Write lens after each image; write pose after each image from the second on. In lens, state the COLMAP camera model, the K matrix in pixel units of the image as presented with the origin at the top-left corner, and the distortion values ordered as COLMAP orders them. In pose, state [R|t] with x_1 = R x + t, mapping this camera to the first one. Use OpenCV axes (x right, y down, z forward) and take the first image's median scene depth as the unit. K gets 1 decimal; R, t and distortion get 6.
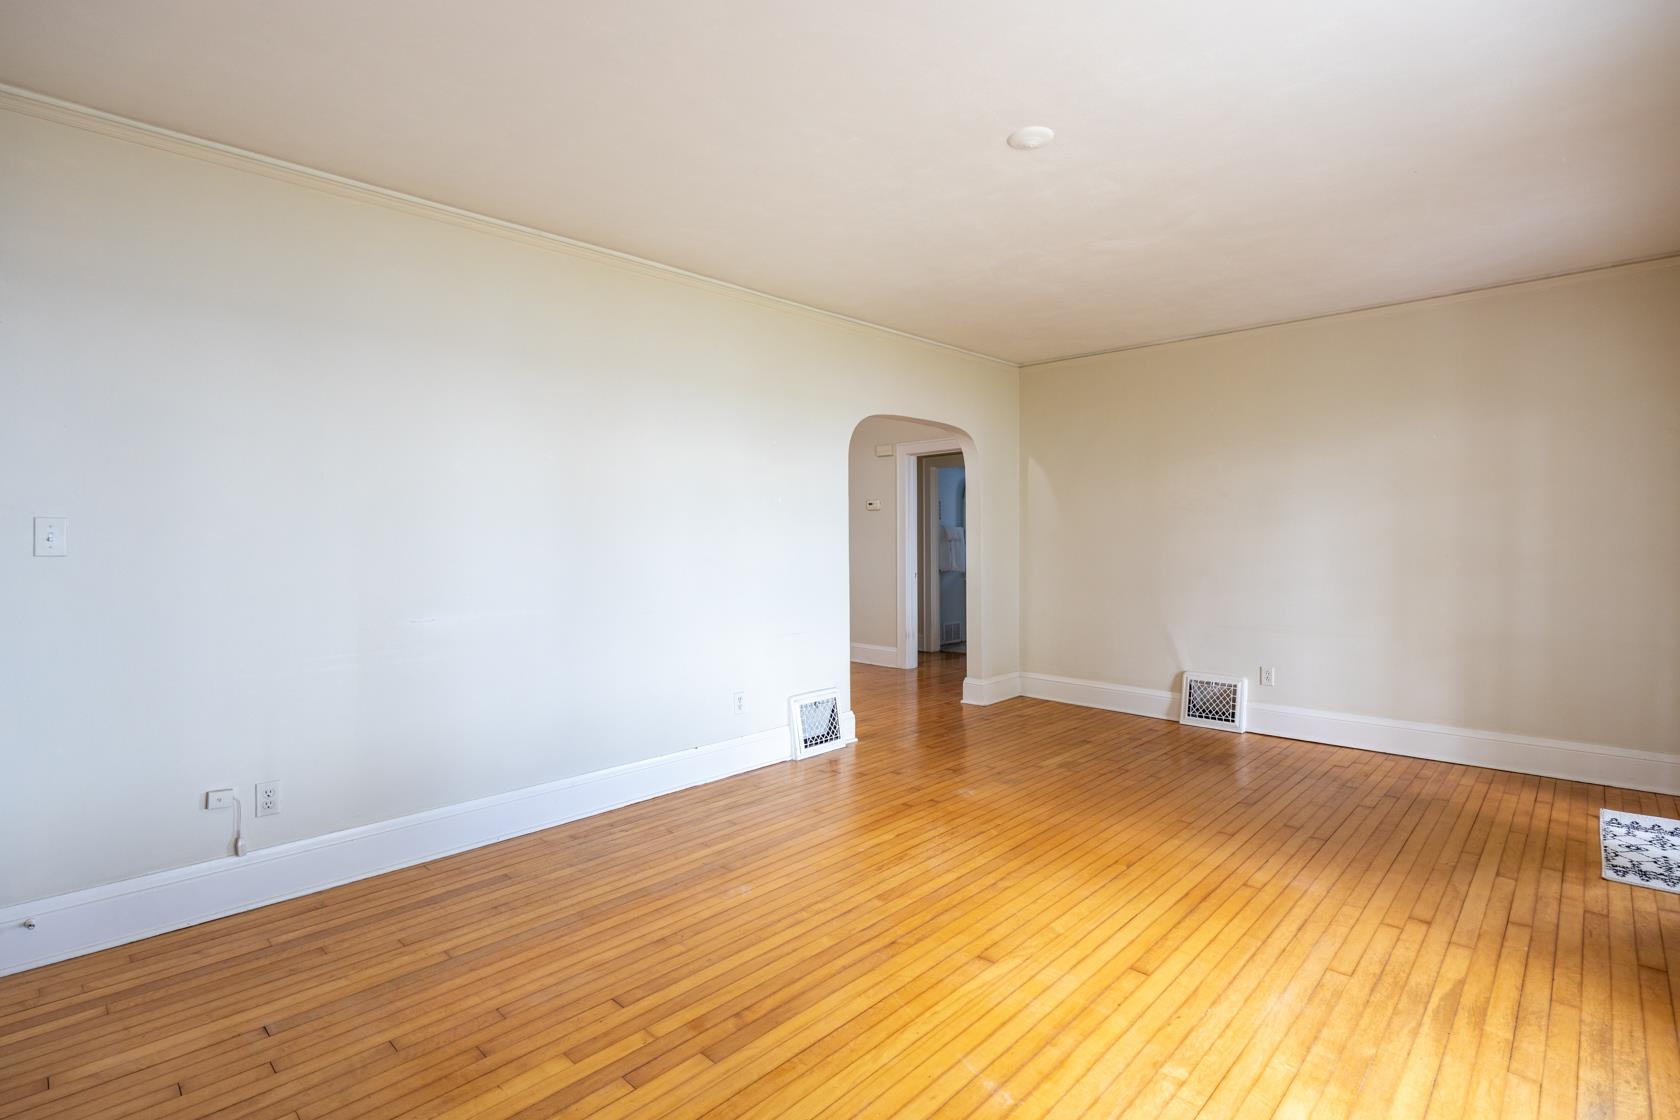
lens RADIAL K [[799.8, 0, 836.2], [0, 799.8, 555.7], [0, 0, 1]] dist [-0.005854, -0.000924]
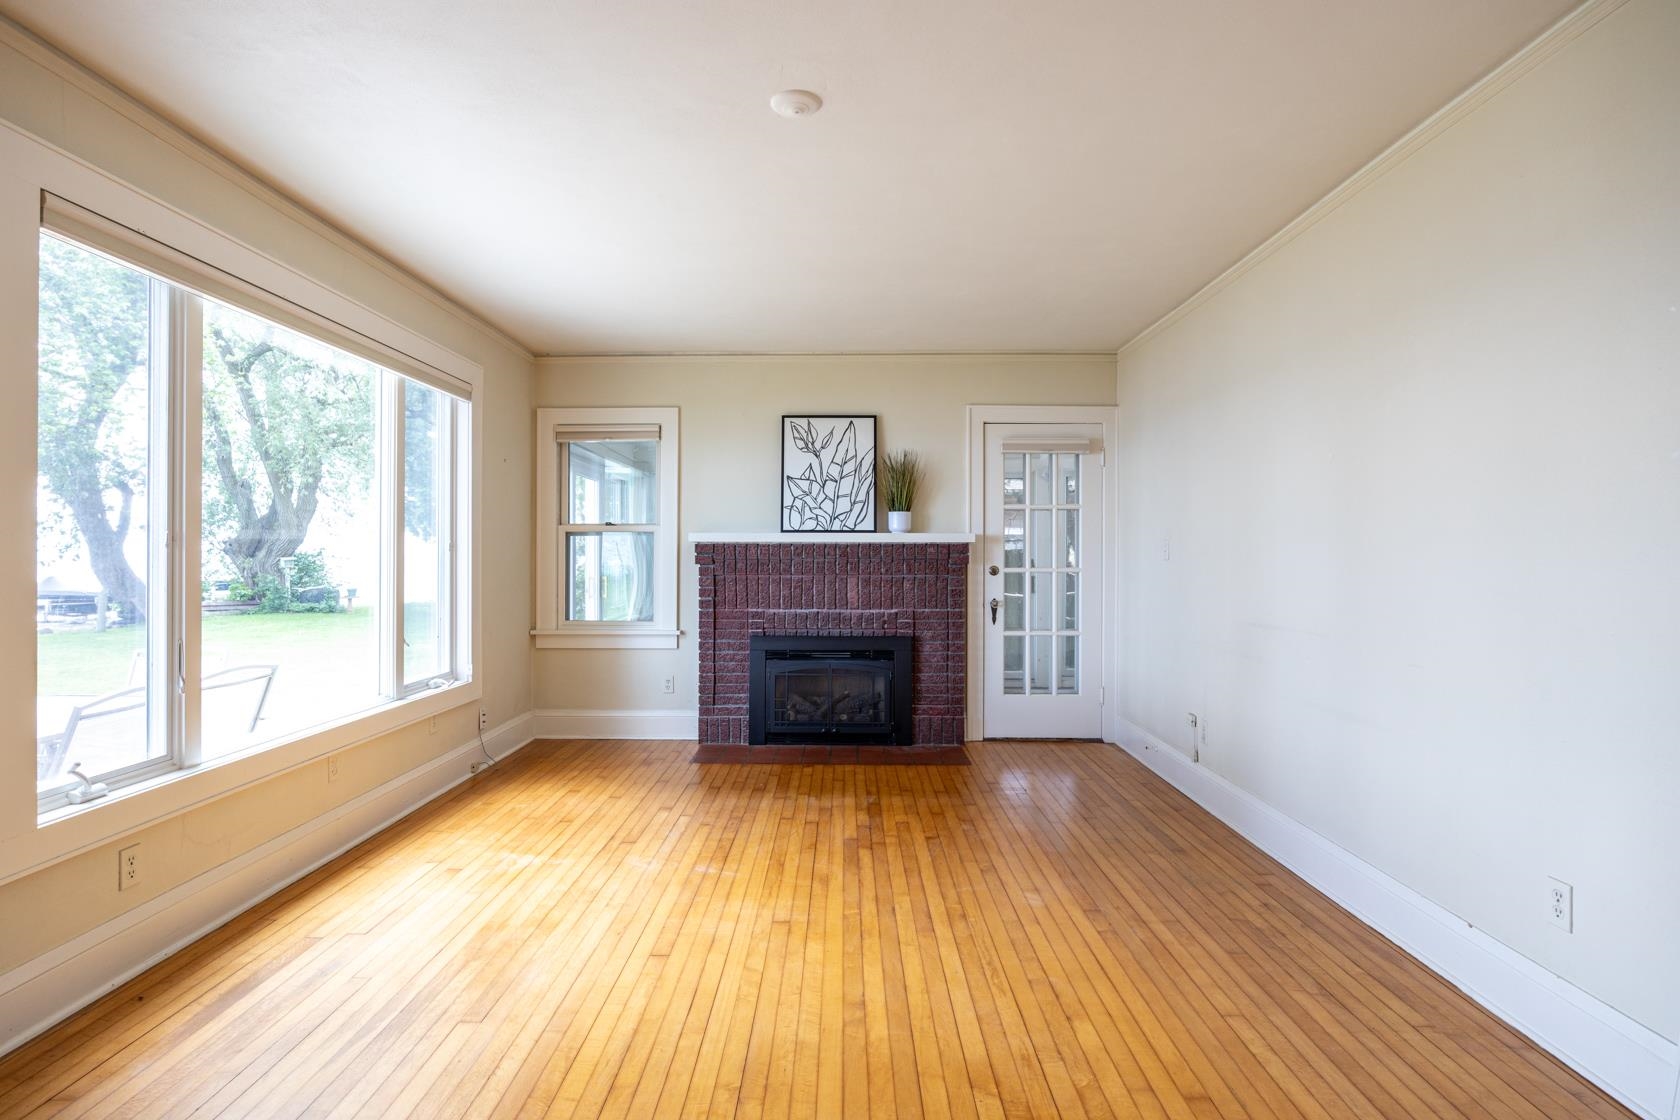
lens RADIAL K [[838.6, 0, 840.7], [0, 838.6, 556.3], [0, 0, 1]] dist [-0.009866, 0.000134]
pose [[-0.726554, 0.002600, -0.687104, 0.819503], [-0.017166, 0.999612, 0.021933, -0.038906], [0.686895, 0.027730, -0.726228, 1.654835]]
